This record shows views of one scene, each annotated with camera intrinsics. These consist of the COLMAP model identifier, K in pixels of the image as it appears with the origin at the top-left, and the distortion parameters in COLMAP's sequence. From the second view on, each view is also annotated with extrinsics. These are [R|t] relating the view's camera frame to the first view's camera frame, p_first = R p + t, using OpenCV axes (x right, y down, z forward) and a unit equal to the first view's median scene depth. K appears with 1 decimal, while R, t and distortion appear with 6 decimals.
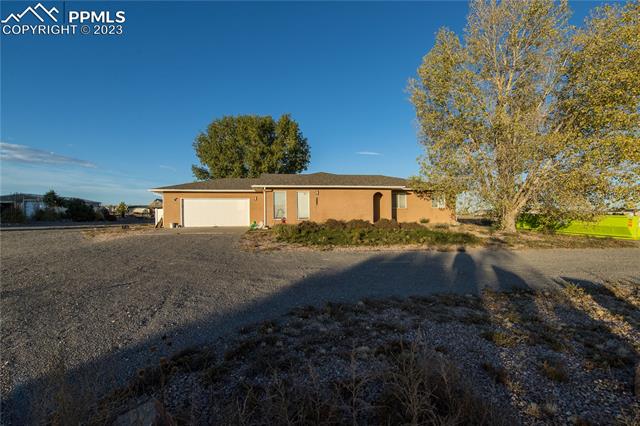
lens RADIAL K [[277.2, 0, 318.5], [0, 277.2, 213.5], [0, 0, 1]] dist [-0.005499, -0.000080]
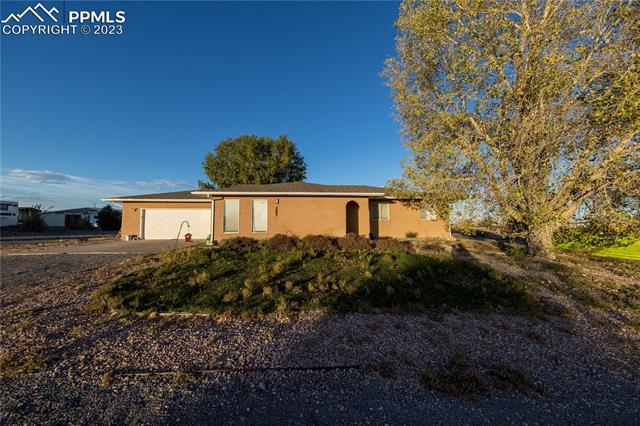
lens RADIAL K [[201.9, 0, 320.1], [0, 201.9, 212.9], [0, 0, 1]] dist [-0.005806, -0.000140]
pose [[0.996415, -0.000515, -0.084594, 0.164536], [-0.003828, 0.998683, -0.051165, -0.008096], [0.084509, 0.051305, 0.995101, 0.376759]]
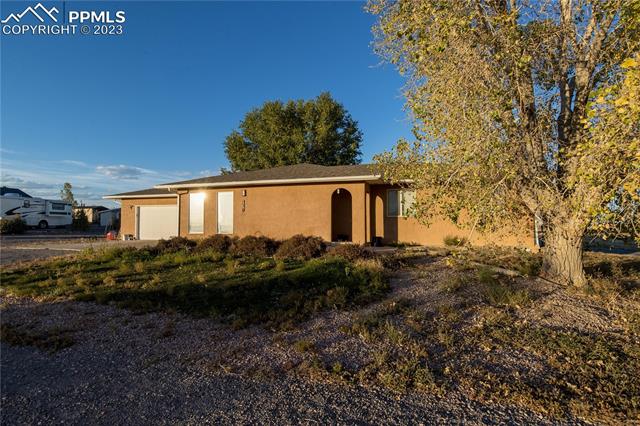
lens RADIAL K [[316.6, 0, 323.5], [0, 316.6, 212.5], [0, 0, 1]] dist [-0.006427, -0.000070]
pose [[0.892318, -0.009660, -0.451305, 0.459142], [-0.004985, 0.999499, -0.031249, -0.006747], [0.451381, 0.030134, 0.891823, 0.395670]]
